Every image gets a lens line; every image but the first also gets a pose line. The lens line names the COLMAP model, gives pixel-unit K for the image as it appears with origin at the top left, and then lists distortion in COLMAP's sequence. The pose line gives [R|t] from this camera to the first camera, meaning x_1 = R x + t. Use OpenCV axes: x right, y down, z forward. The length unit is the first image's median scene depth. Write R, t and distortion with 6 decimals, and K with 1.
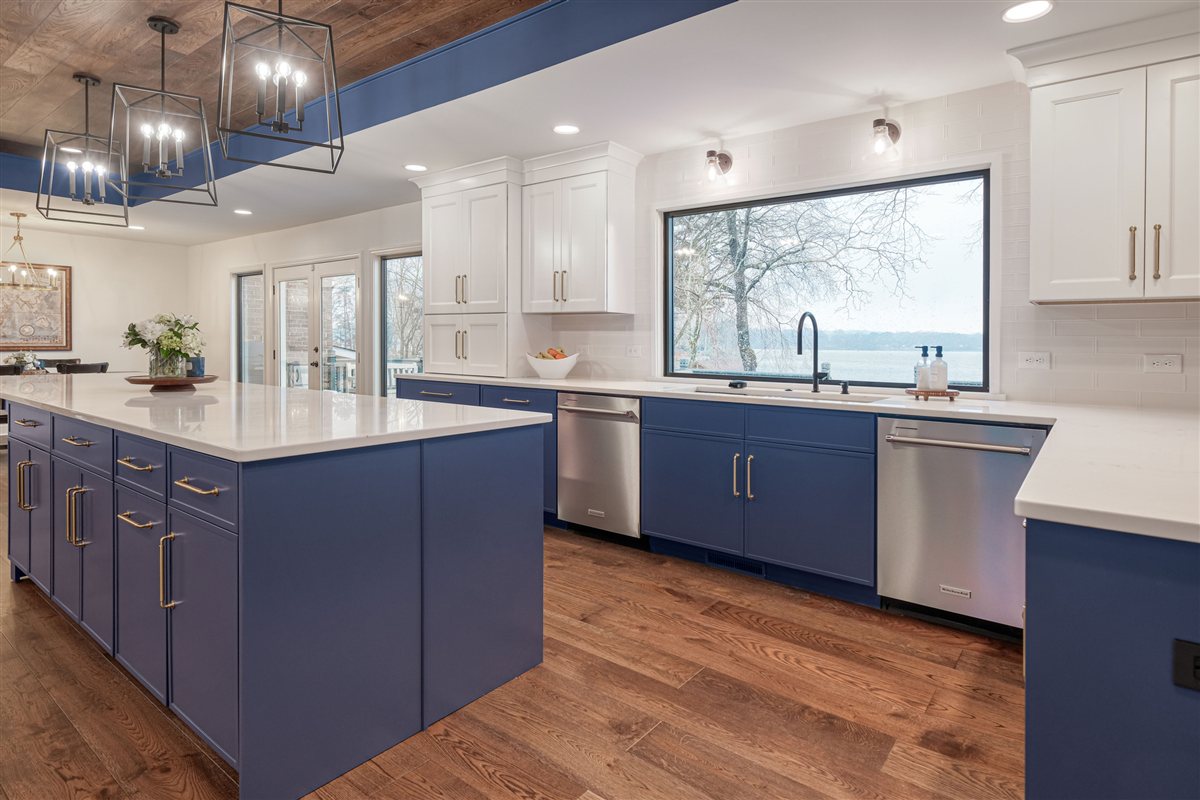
lens RADIAL K [[642.5, 0, 599.1], [0, 642.5, 356.1], [0, 0, 1]] dist [0.003737, 0.000949]
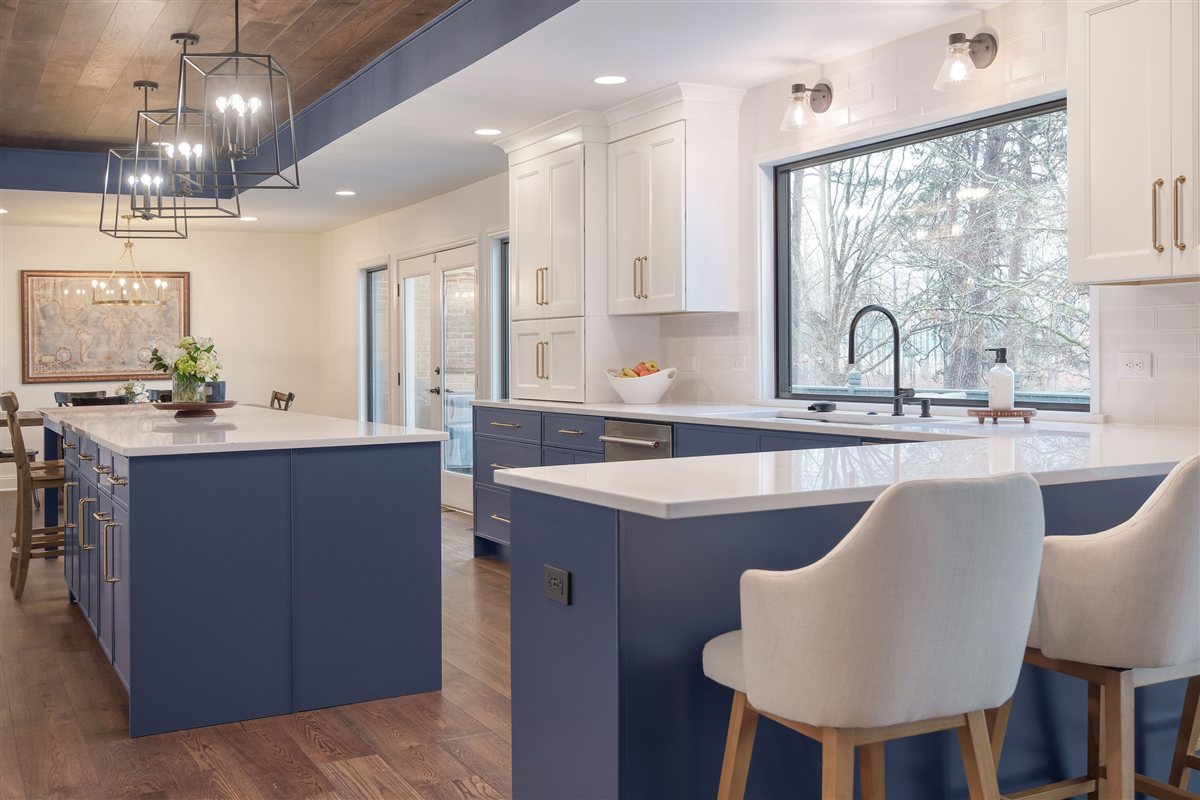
lens RADIAL K [[1222.1, 0, 567.7], [0, 1222.1, 347.1], [0, 0, 1]] dist [0.006423, 0.009467]
pose [[0.905409, -0.029145, -0.423540, 0.480745], [0.018356, 0.999395, -0.029533, 0.010889], [0.424144, 0.018965, 0.905396, -0.325200]]
